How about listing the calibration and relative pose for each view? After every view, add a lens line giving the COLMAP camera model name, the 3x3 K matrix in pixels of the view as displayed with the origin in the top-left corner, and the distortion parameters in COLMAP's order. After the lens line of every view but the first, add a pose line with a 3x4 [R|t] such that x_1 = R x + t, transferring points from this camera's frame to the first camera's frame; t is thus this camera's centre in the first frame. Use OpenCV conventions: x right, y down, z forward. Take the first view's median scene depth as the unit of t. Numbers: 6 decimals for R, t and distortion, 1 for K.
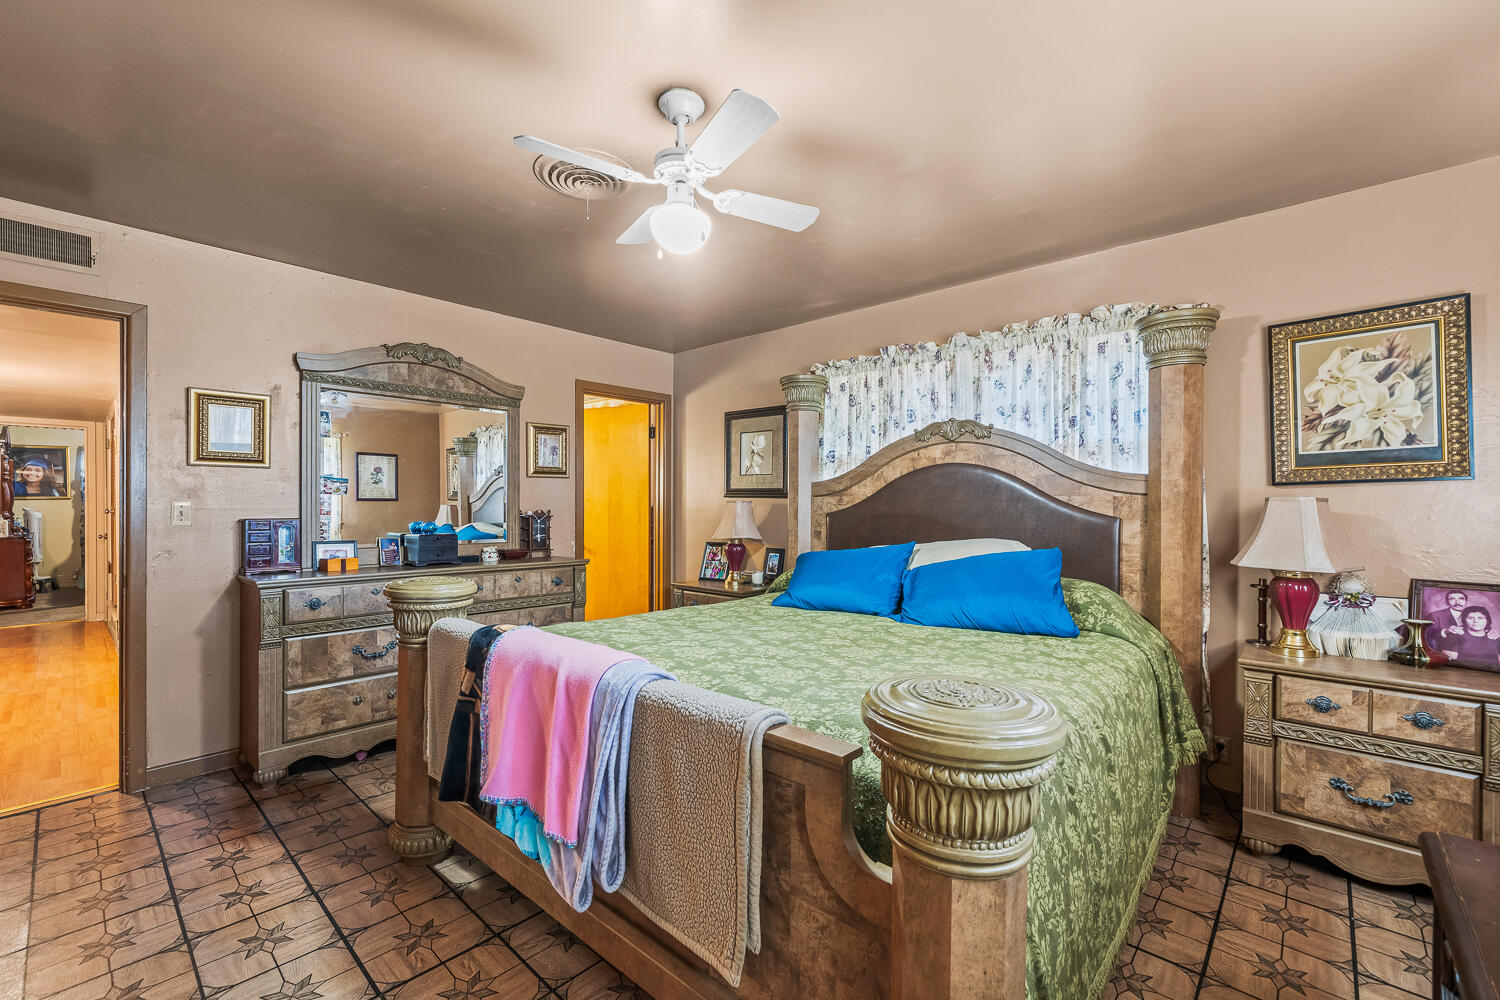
lens RADIAL K [[622.0, 0, 746.3], [0, 622.0, 503.6], [0, 0, 1]] dist [-0.006114, -0.000325]
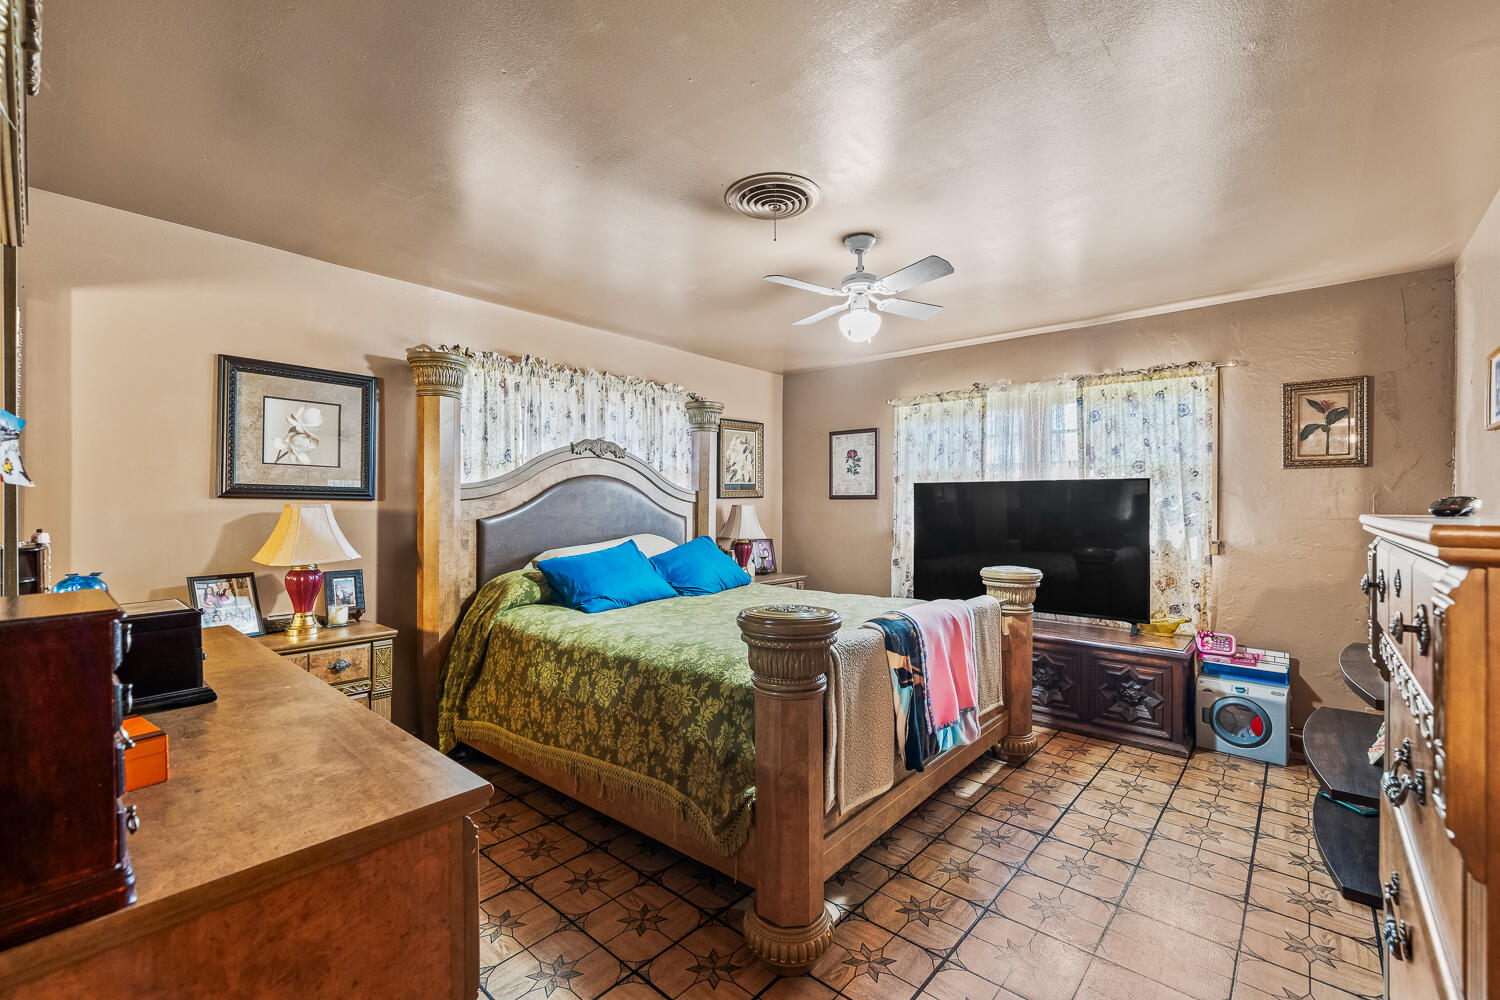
lens RADIAL K [[622.0, 0, 736.7], [0, 622.0, 501.2], [0, 0, 1]] dist [-0.006114, -0.000325]
pose [[0.004425, 0.002001, 0.999988, -0.910427], [-0.008375, 0.999963, -0.001963, -0.013795], [-0.999955, -0.008366, 0.004442, 0.739975]]
